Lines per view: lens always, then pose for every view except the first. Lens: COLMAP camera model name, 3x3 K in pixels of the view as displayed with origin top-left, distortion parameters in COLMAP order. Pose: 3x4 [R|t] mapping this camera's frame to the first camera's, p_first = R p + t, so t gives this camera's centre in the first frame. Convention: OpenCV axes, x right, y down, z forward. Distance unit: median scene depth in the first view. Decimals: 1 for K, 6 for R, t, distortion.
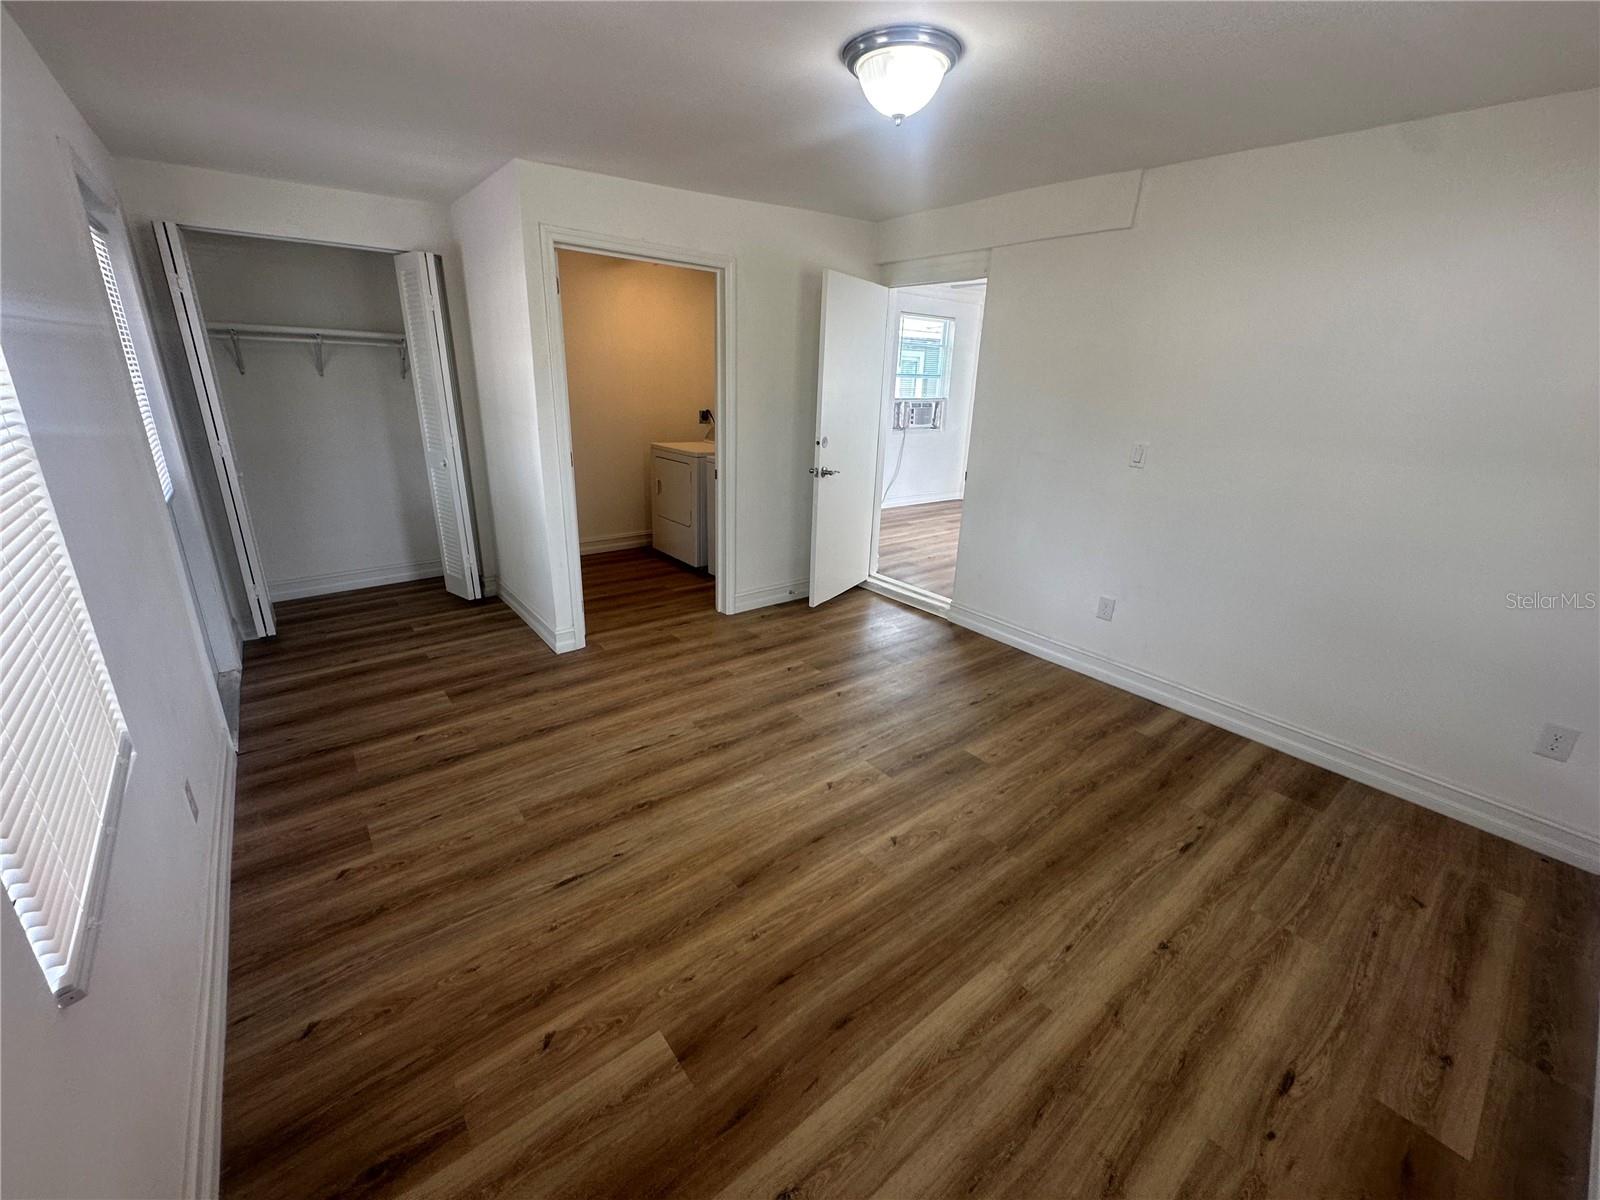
lens RADIAL K [[640.3, 0, 801.1], [0, 640.3, 597.5], [0, 0, 1]] dist [-0.003931, 0.000184]
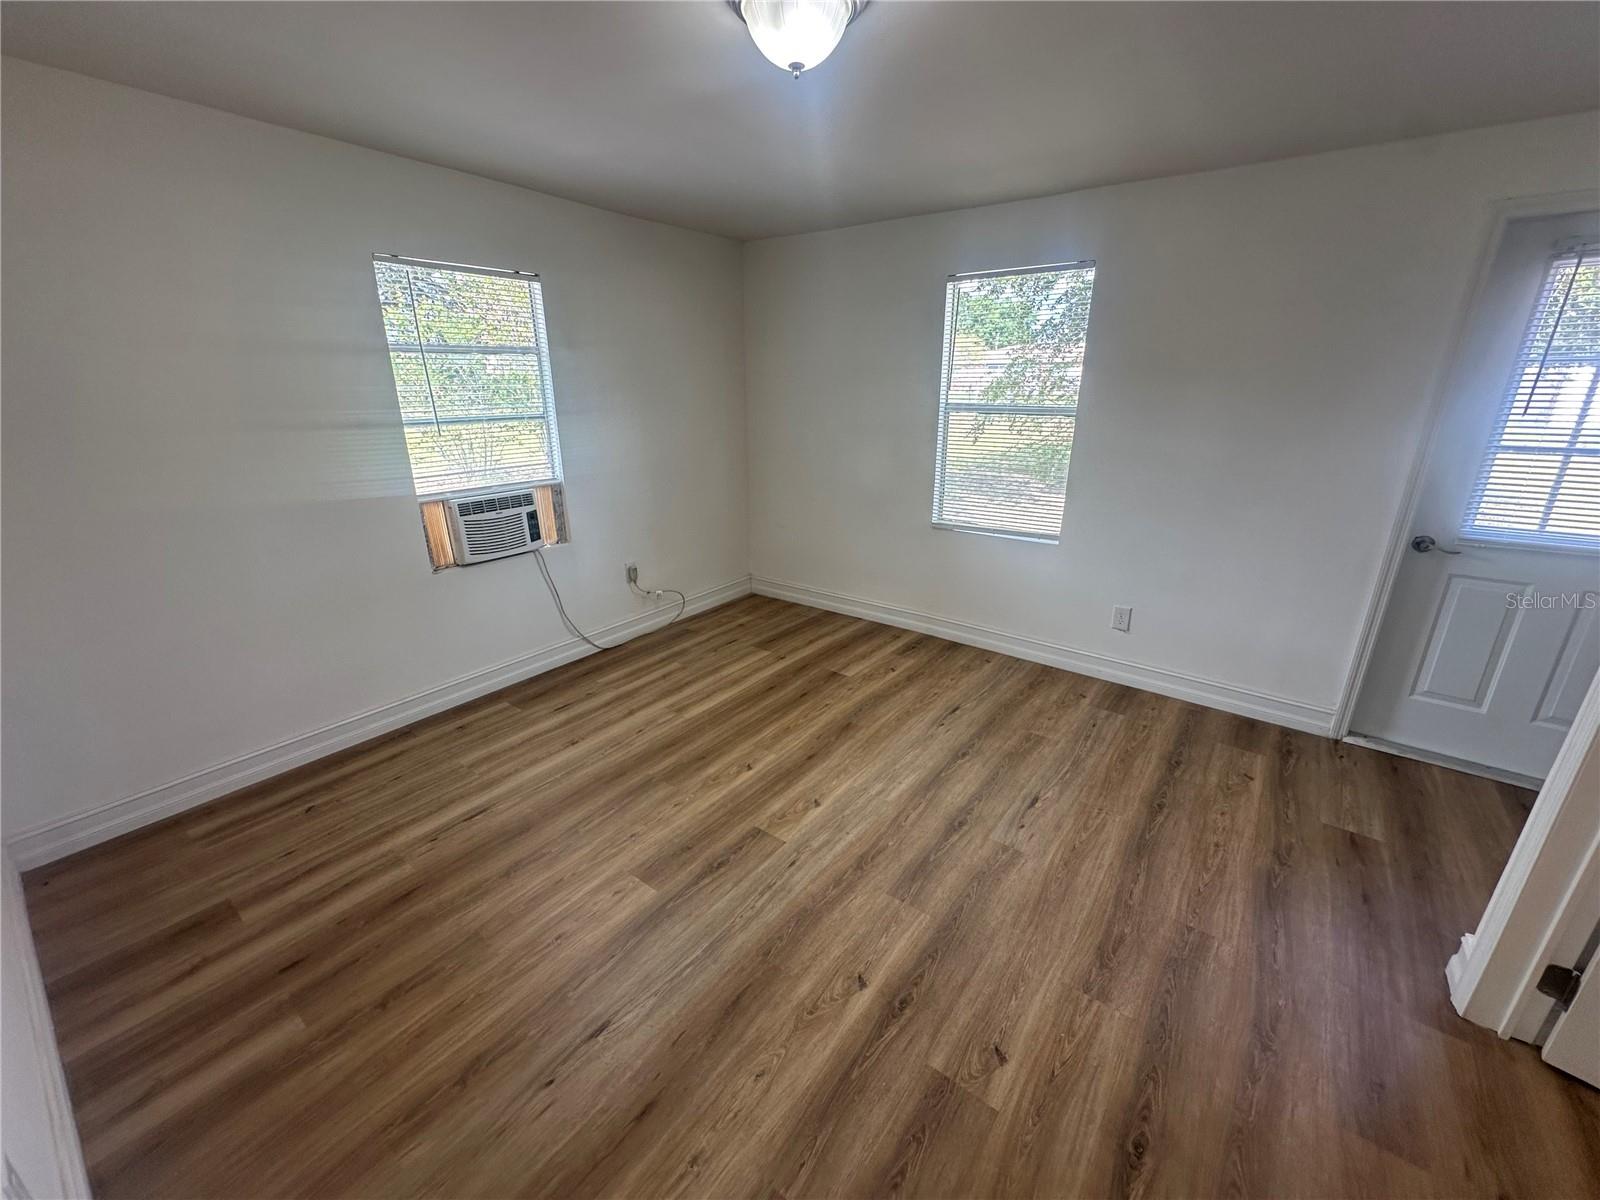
lens RADIAL K [[640.3, 0, 801.1], [0, 640.3, 597.5], [0, 0, 1]] dist [-0.003931, 0.000184]
pose [[-0.971877, 0.044437, -0.231258, 0.307502], [-0.105024, 0.797169, 0.594551, -0.585977], [0.210771, 0.602119, -0.770084, 1.716472]]
